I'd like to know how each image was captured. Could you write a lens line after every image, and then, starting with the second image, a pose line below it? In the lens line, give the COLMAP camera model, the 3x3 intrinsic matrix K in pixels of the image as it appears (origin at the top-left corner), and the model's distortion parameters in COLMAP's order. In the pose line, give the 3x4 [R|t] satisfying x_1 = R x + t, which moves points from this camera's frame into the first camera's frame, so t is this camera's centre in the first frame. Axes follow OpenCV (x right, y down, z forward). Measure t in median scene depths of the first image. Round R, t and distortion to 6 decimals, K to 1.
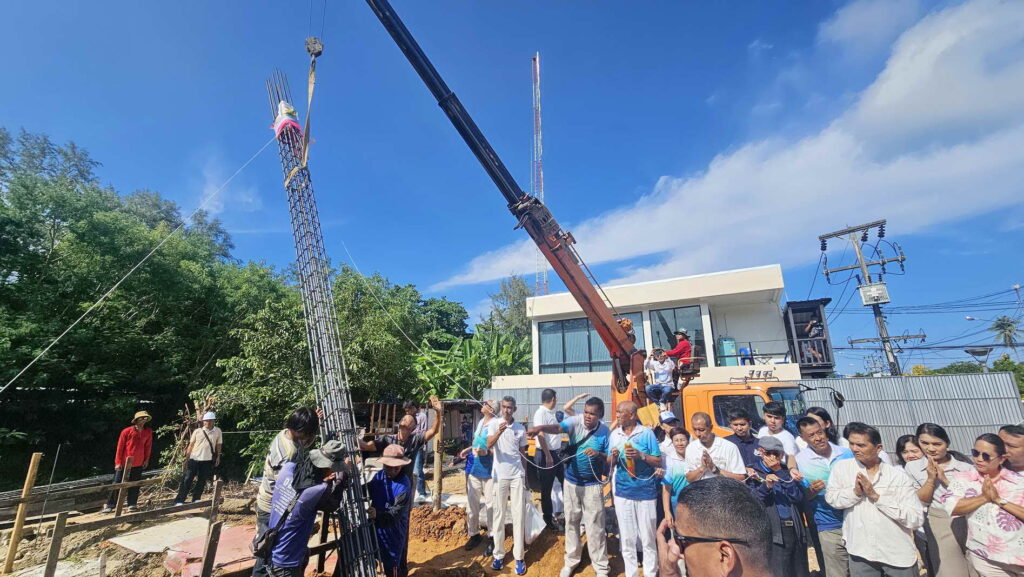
lens RADIAL K [[423.3, 0, 516.1], [0, 423.3, 288.2], [0, 0, 1]] dist [-0.004628, 0.000366]
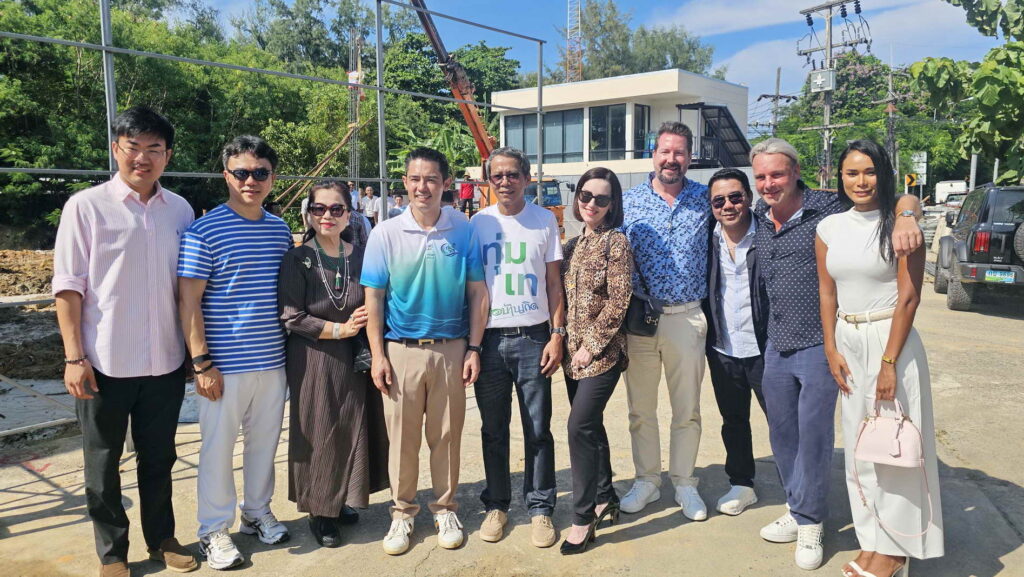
lens RADIAL K [[728.6, 0, 512.0], [0, 728.6, 288.5], [0, 0, 1]] dist [0.038711, -0.000779]
pose [[0.980400, 0.022668, -0.195709, 0.424485], [0.054390, 0.923615, 0.379443, -0.204682], [0.189361, -0.382651, 0.904279, -0.778375]]
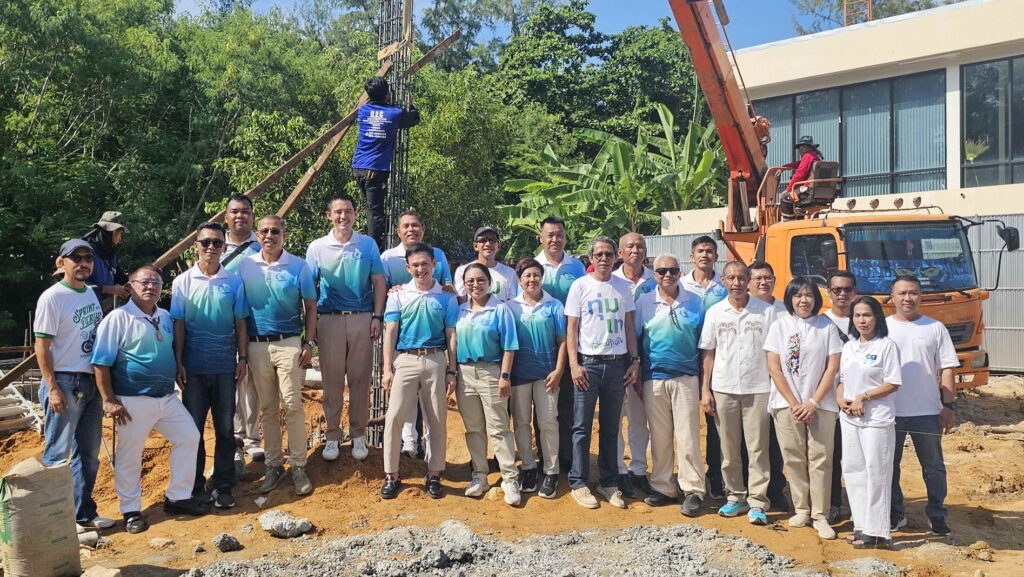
lens RADIAL K [[1102.6, 0, 512.0], [0, 1102.6, 288.5], [0, 0, 1]] dist [0.152581, -0.193487]
pose [[0.935600, -0.006479, -0.353003, 0.244858], [0.102926, 0.961407, 0.255151, -0.066843], [0.337726, -0.275052, 0.900160, -0.308193]]
